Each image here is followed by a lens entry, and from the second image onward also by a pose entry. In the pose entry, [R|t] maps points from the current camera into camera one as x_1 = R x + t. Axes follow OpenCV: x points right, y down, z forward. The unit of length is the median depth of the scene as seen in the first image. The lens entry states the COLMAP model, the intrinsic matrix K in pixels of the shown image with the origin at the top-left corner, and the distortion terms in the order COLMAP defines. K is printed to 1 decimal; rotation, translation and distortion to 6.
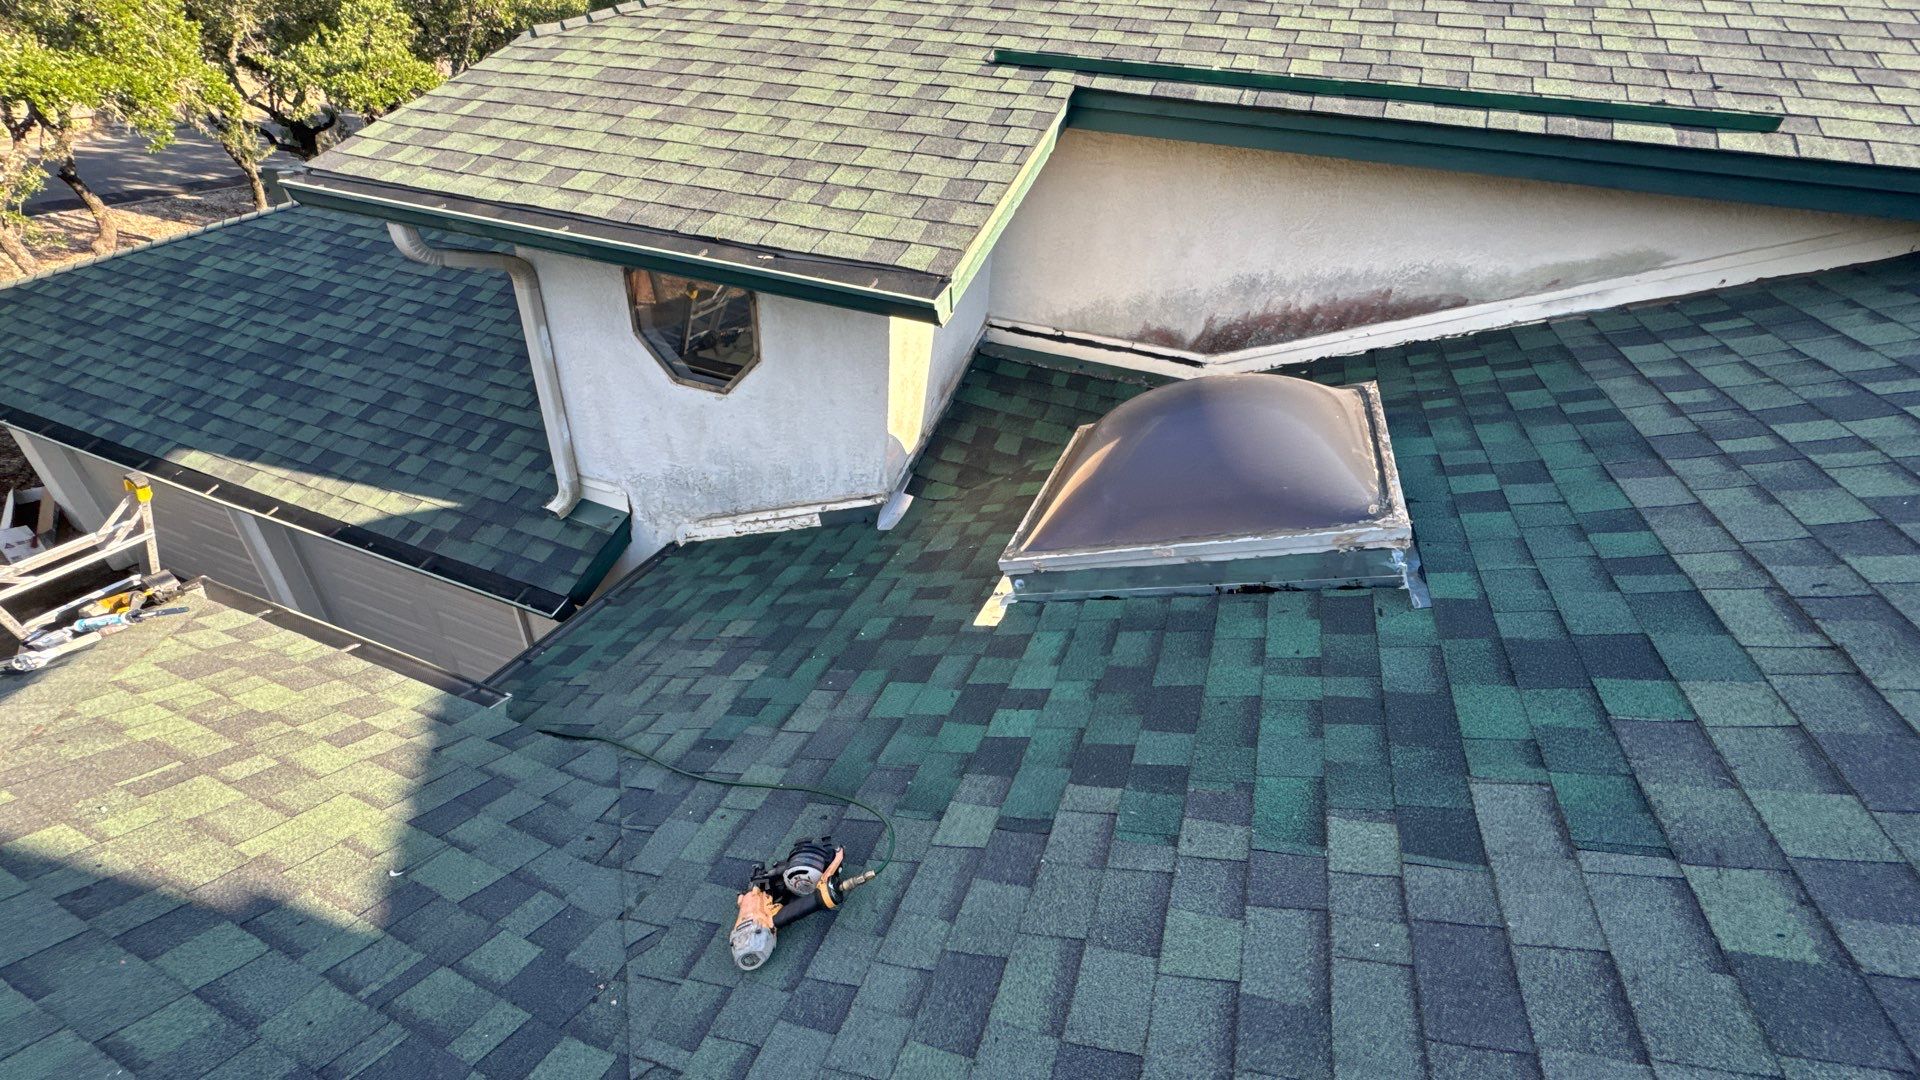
lens RADIAL K [[765.7, 0, 959.2], [0, 765.7, 540.9], [0, 0, 1]] dist [-0.002894, 0.000016]
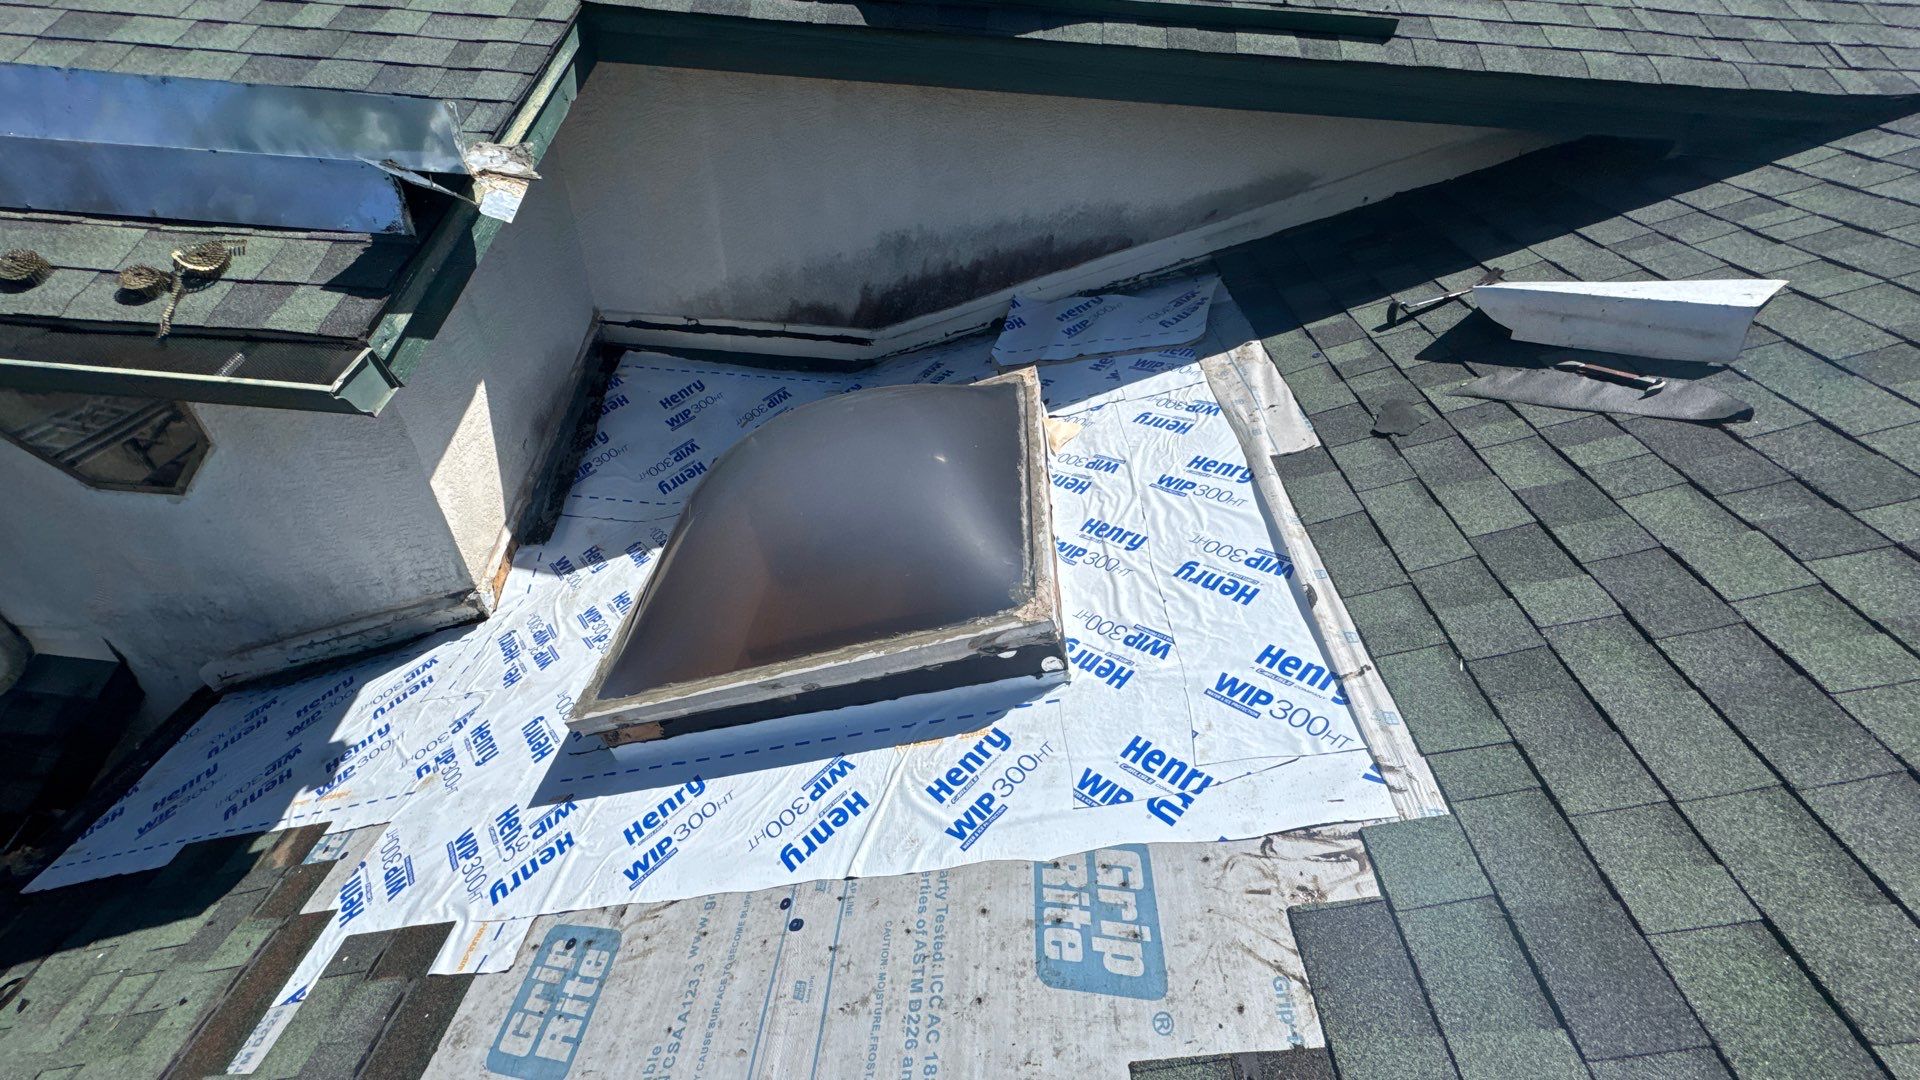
lens RADIAL K [[765.7, 0, 960.1], [0, 765.7, 540.3], [0, 0, 1]] dist [-0.002894, 0.000016]
pose [[0.949597, -0.201843, 0.239843, 0.175034], [0.176372, 0.976542, 0.123522, -0.109117], [-0.259149, -0.074995, 0.962921, 0.155265]]
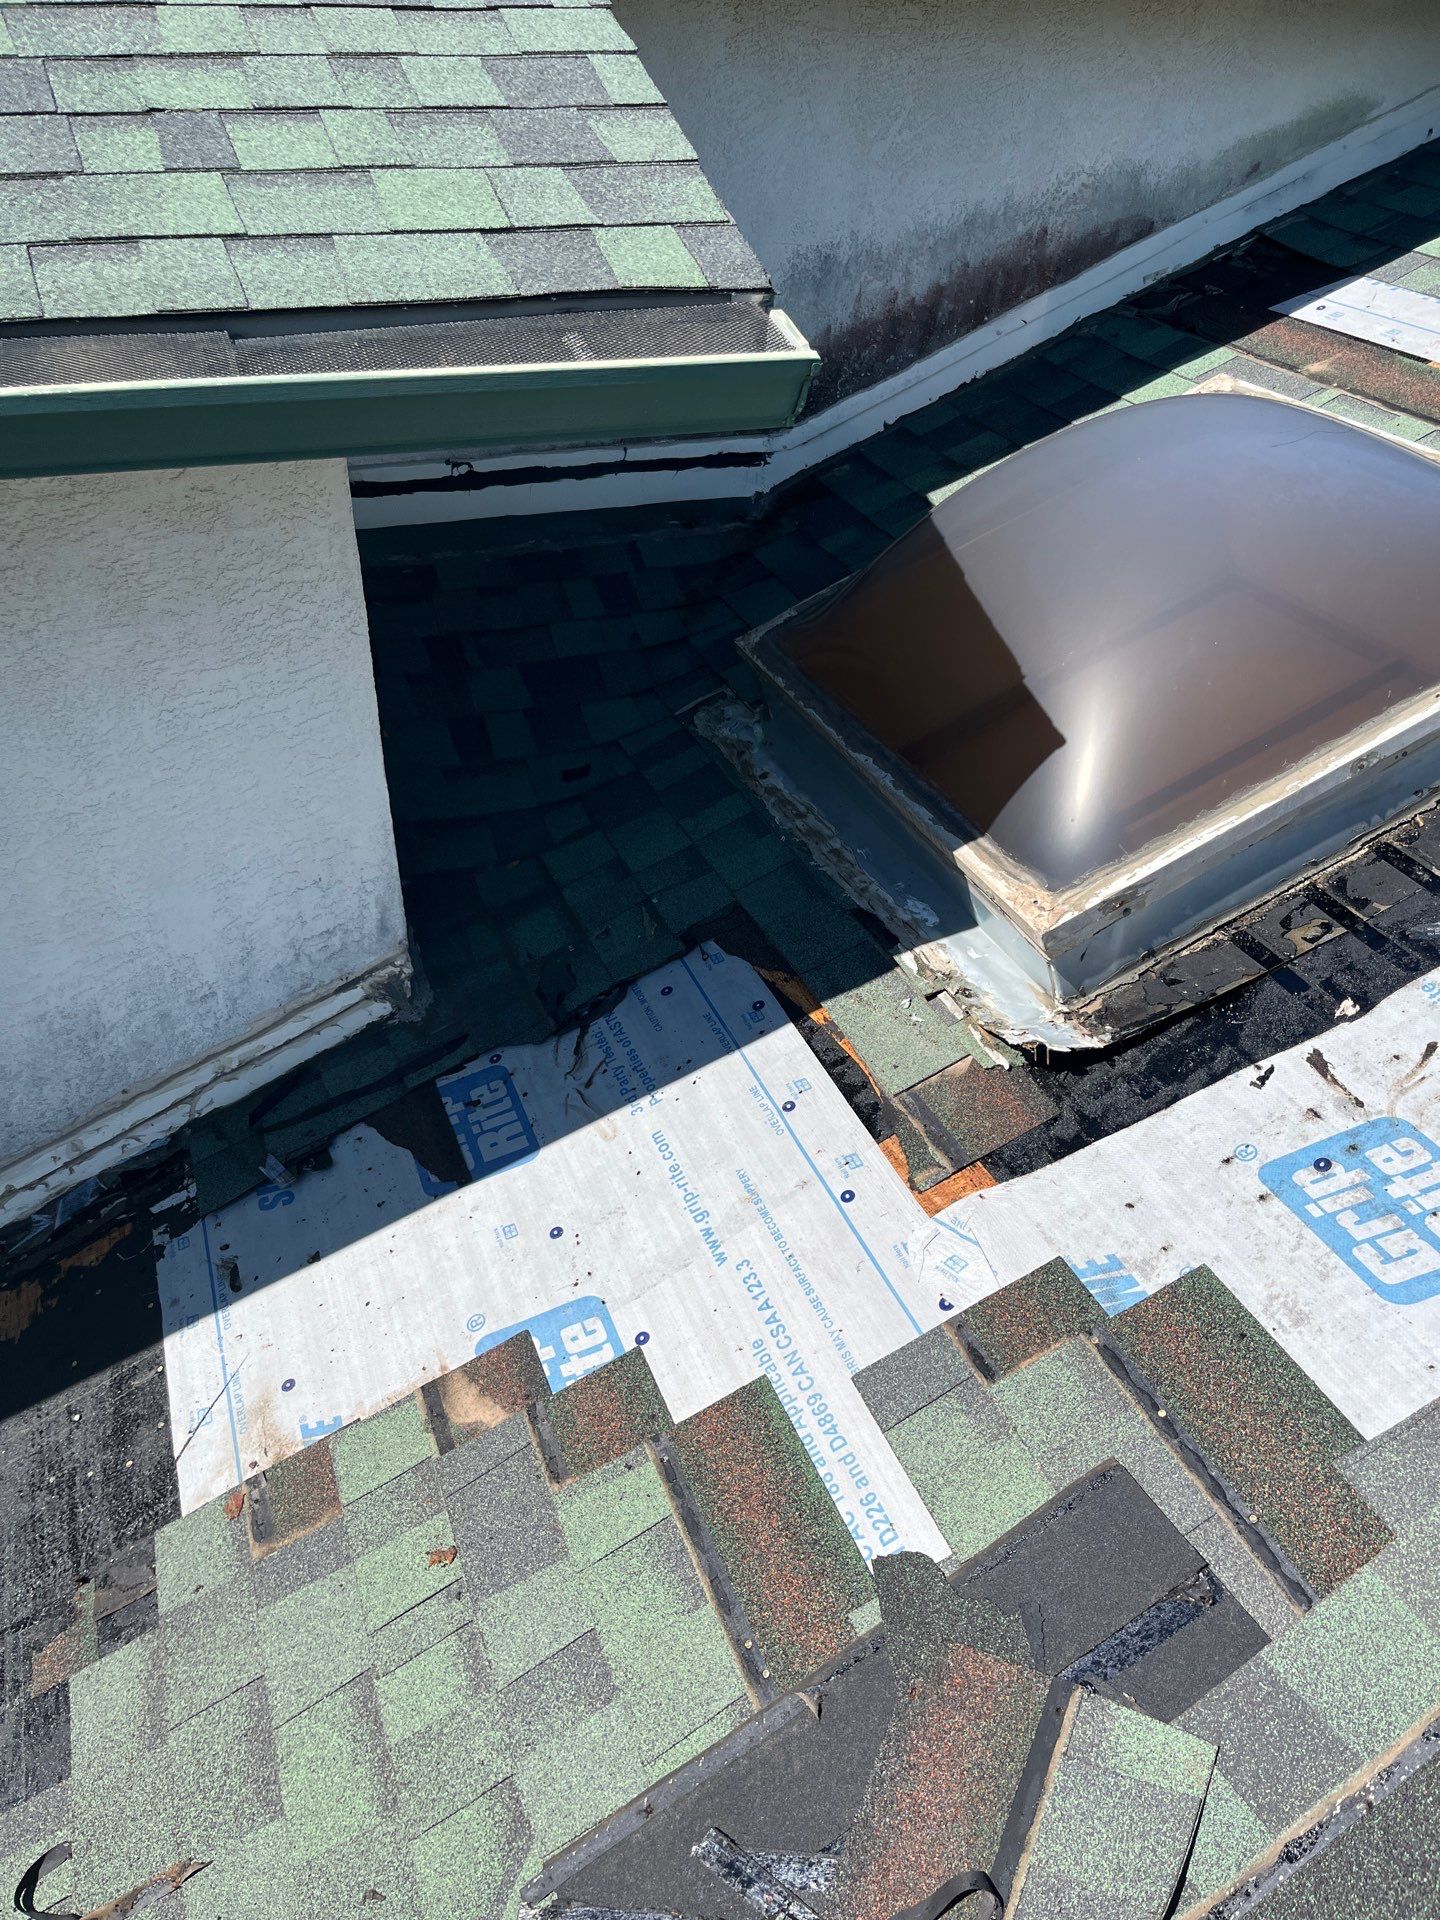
lens RADIAL K [[1464.8, 0, 737.6], [0, 1464.8, 980.2], [0, 0, 1]] dist [0.034719, -0.038055]
pose [[0.732014, -0.421082, 0.535580, -0.356879], [0.388274, 0.903811, 0.179911, -0.110746], [-0.559820, 0.076255, 0.825098, 0.277049]]
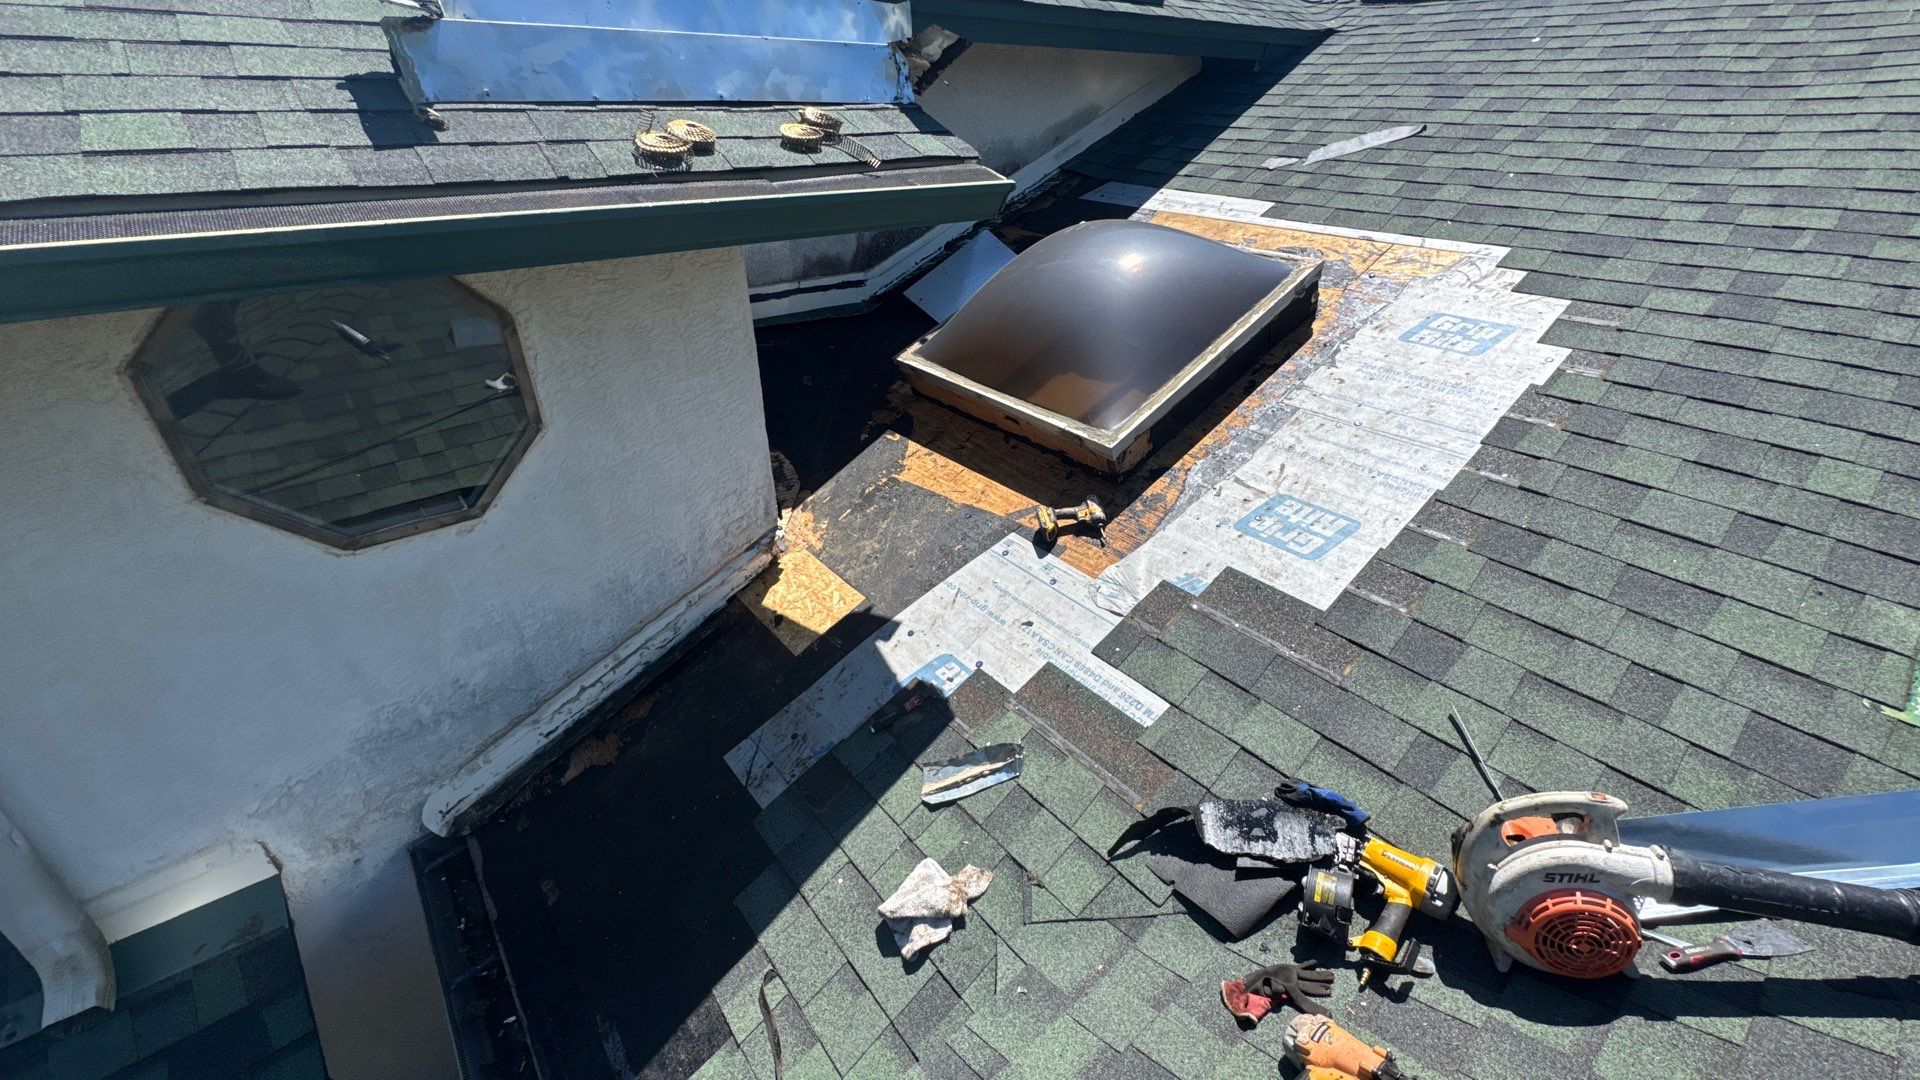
lens RADIAL K [[765.7, 0, 962.4], [0, 765.7, 540.8], [0, 0, 1]] dist [-0.002894, 0.000016]
pose [[0.488380, -0.491337, 0.721161, -0.527206], [0.493156, 0.837199, 0.236423, -0.129129], [-0.719918, 0.240180, 0.651177, 0.364342]]
